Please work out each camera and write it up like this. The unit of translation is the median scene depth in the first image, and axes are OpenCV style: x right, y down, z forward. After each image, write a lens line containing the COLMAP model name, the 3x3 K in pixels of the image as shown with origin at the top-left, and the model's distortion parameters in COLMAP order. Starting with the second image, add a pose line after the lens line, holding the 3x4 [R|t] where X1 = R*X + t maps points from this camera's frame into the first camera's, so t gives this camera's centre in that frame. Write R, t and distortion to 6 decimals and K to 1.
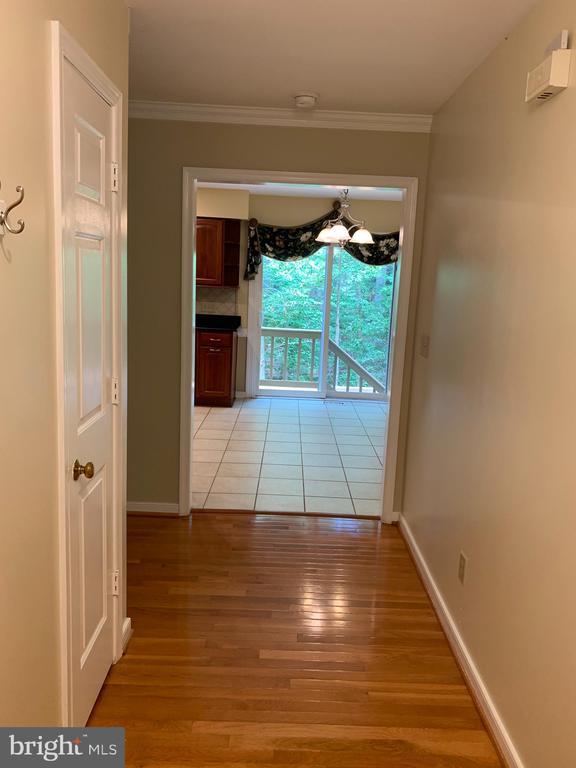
lens RADIAL K [[590.8, 0, 288.0], [0, 590.8, 384.0], [0, 0, 1]] dist [0.001904, 0.003965]
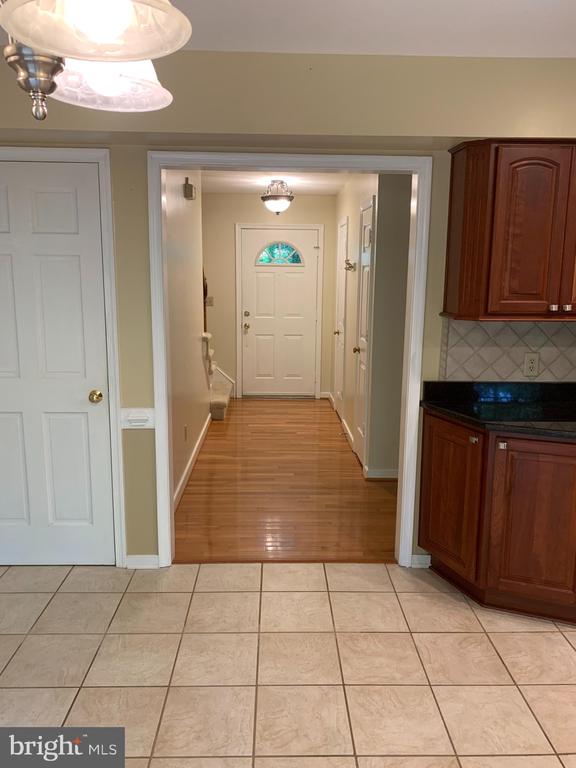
lens RADIAL K [[590.8, 0, 288.0], [0, 590.8, 384.0], [0, 0, 1]] dist [0.001904, 0.003965]
pose [[-0.997975, -0.053709, -0.034091, 0.030481], [-0.062330, 0.932730, 0.355147, -0.280950], [0.012723, 0.356552, -0.934189, 1.521286]]
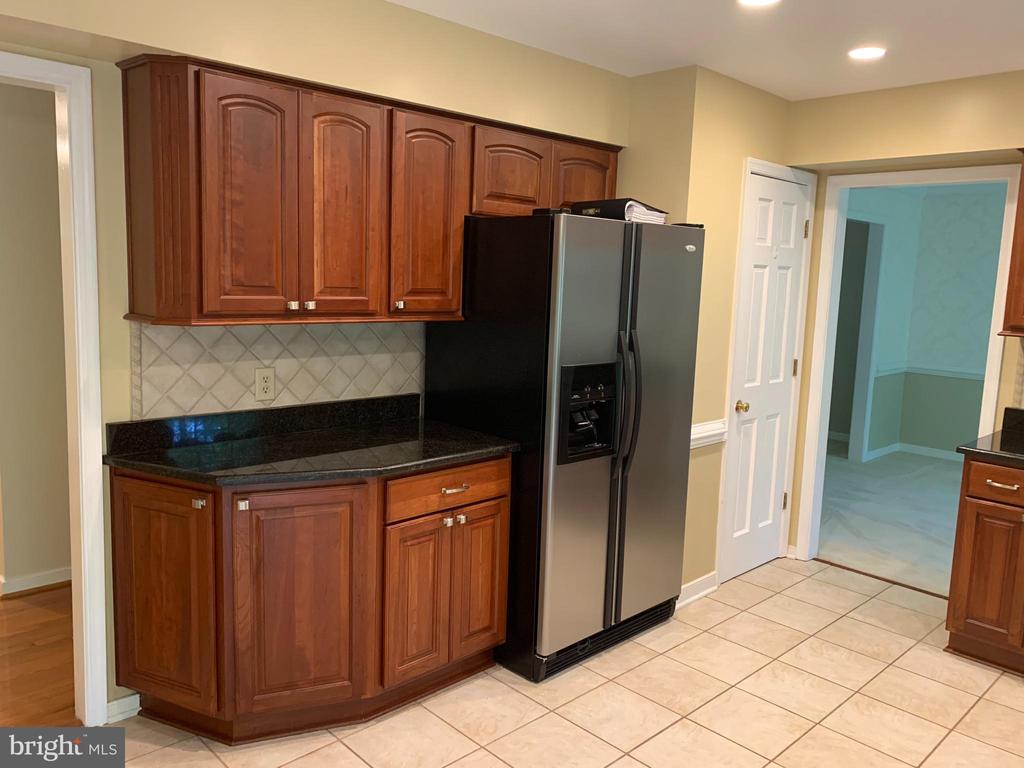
lens RADIAL K [[787.7, 0, 505.8], [0, 787.7, 376.5], [0, 0, 1]] dist [0.001904, 0.003965]
pose [[-0.720653, 0.014348, -0.693148, 0.035534], [-0.191814, 0.956633, 0.219227, -0.269875], [0.666233, 0.290942, -0.686648, 1.478549]]
